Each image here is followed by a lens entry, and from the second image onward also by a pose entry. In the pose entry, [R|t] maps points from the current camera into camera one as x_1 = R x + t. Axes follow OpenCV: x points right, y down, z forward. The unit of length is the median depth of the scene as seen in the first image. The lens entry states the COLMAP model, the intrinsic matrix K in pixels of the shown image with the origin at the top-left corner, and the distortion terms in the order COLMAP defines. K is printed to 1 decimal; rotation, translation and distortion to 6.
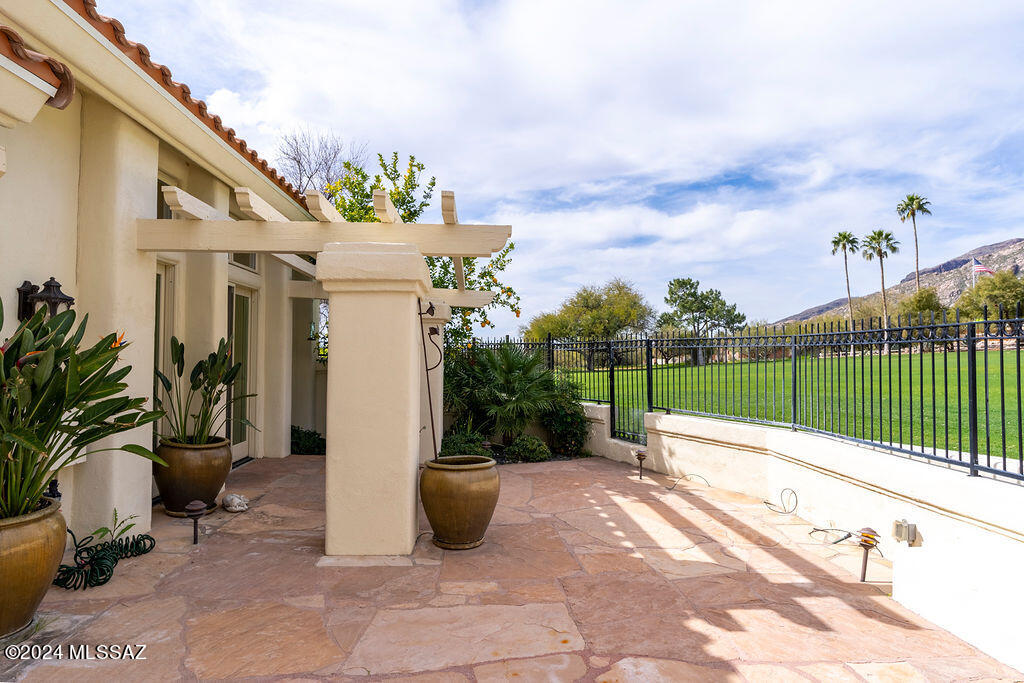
lens RADIAL K [[625.7, 0, 509.6], [0, 625.7, 342.8], [0, 0, 1]] dist [0.004389, 0.000833]
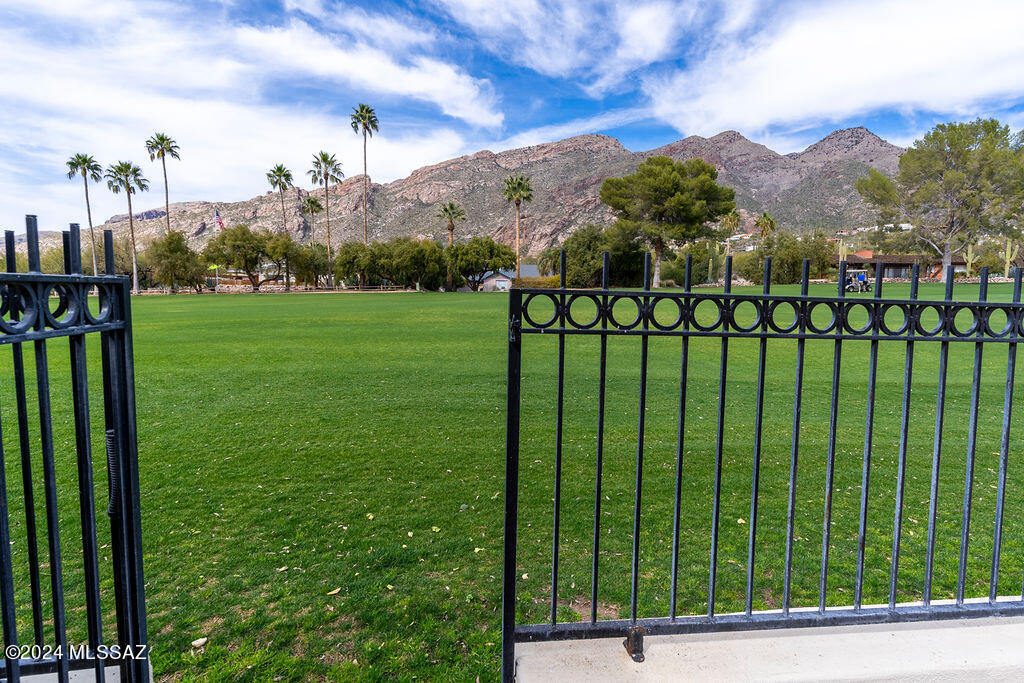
lens RADIAL K [[513.7, 0, 513.3], [0, 513.7, 339.4], [0, 0, 1]] dist [-0.009633, 0.003913]
pose [[0.305948, -0.071648, 0.949348, 0.078476], [-0.035534, 0.995610, 0.086591, -0.007422], [-0.951385, -0.060226, 0.302059, 0.875177]]
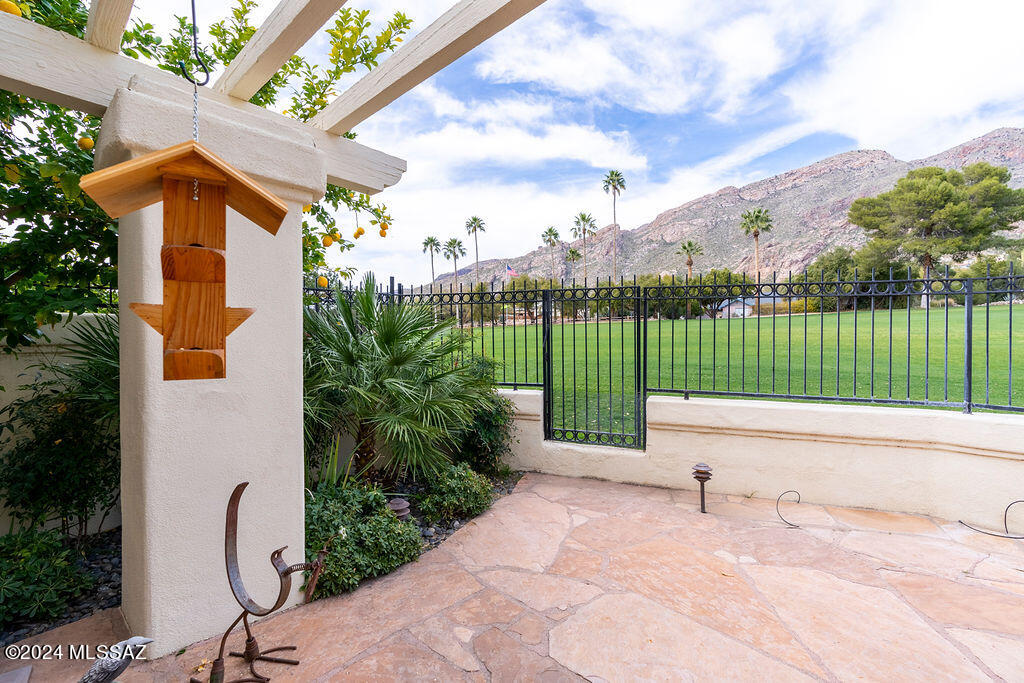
lens RADIAL K [[473.5, 0, 512.0], [0, 473.5, 337.7], [0, 0, 1]] dist [-0.008106, 0.002182]
pose [[0.721863, -0.015218, 0.691868, -0.204298], [-0.008507, 0.999488, 0.030859, 0.029897], [-0.691983, -0.028162, 0.721364, 0.669722]]
